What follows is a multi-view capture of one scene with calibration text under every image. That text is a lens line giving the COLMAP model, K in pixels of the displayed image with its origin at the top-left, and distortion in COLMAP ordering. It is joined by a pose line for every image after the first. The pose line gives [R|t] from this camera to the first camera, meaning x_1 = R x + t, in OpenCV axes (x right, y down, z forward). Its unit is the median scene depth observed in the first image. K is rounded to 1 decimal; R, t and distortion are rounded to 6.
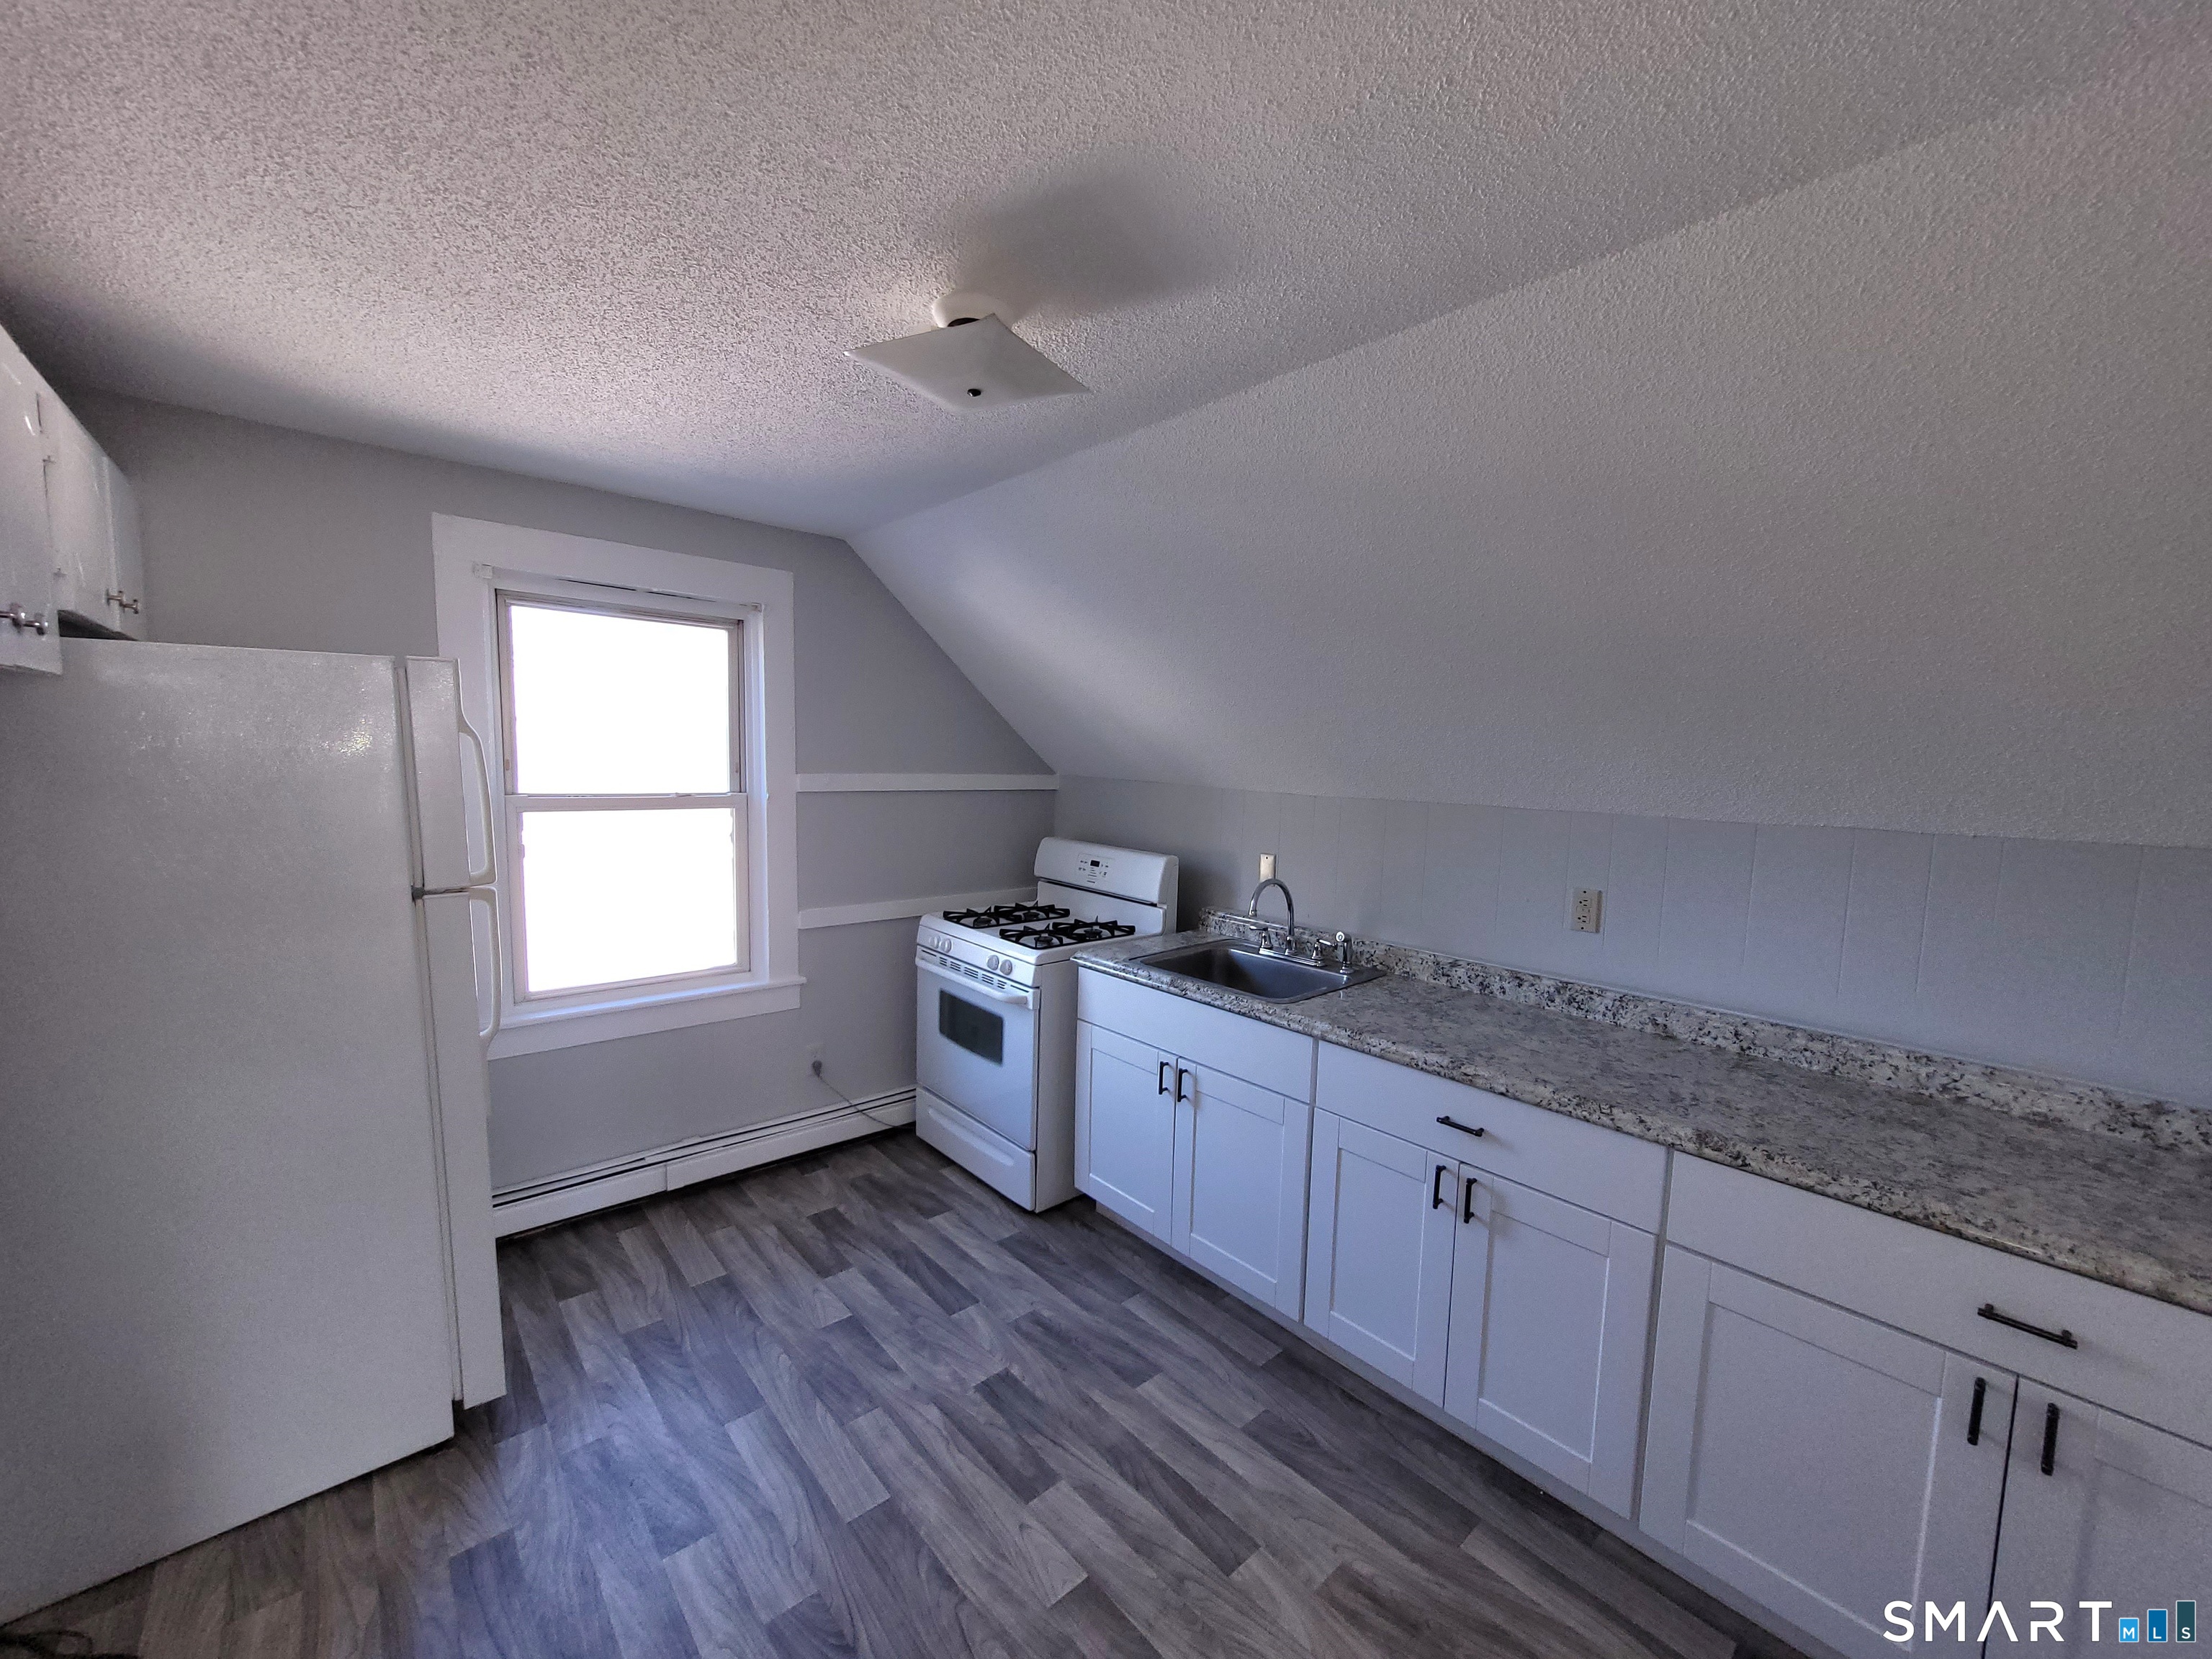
lens RADIAL K [[874.5, 0, 1111.9], [0, 874.5, 845.4], [0, 0, 1]] dist [0.000686, -0.000279]
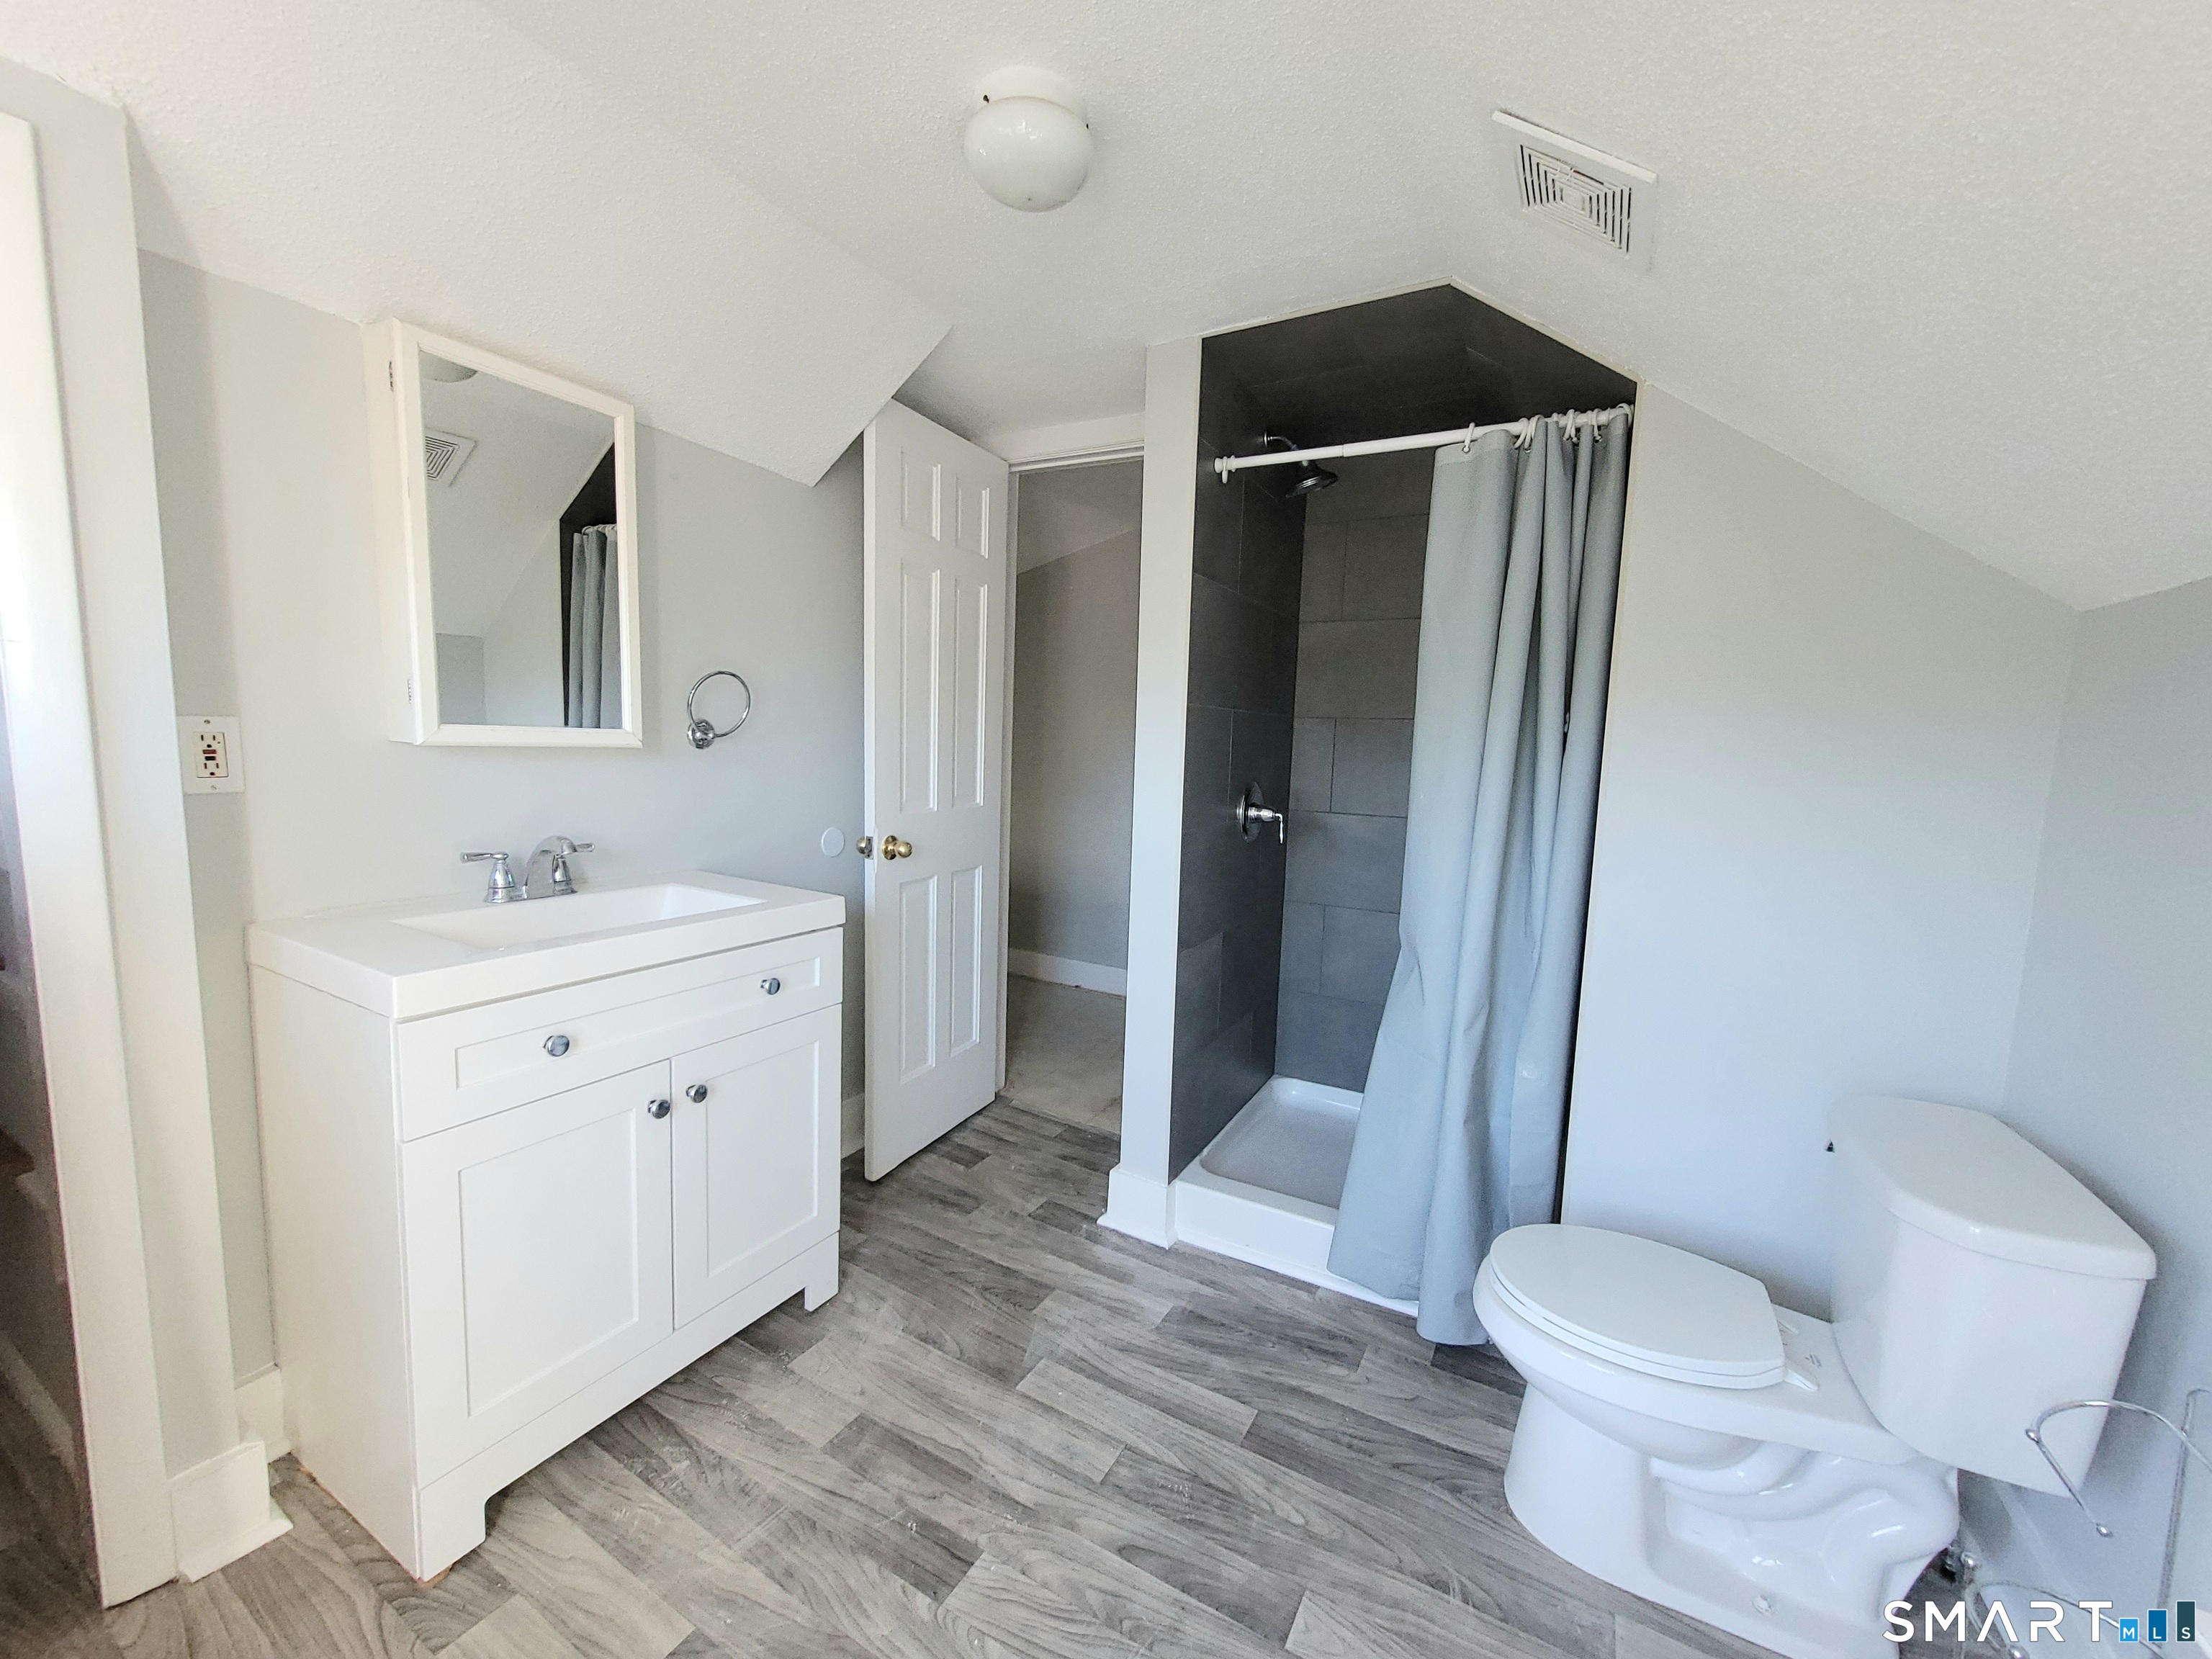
lens RADIAL K [[874.5, 0, 1111.2], [0, 874.5, 837.9], [0, 0, 1]] dist [0.000686, -0.000279]
pose [[-0.945485, -0.025071, -0.324699, -0.031787], [-0.090101, 0.978252, 0.186829, -0.000588], [0.312954, 0.205899, -0.927181, 1.561058]]
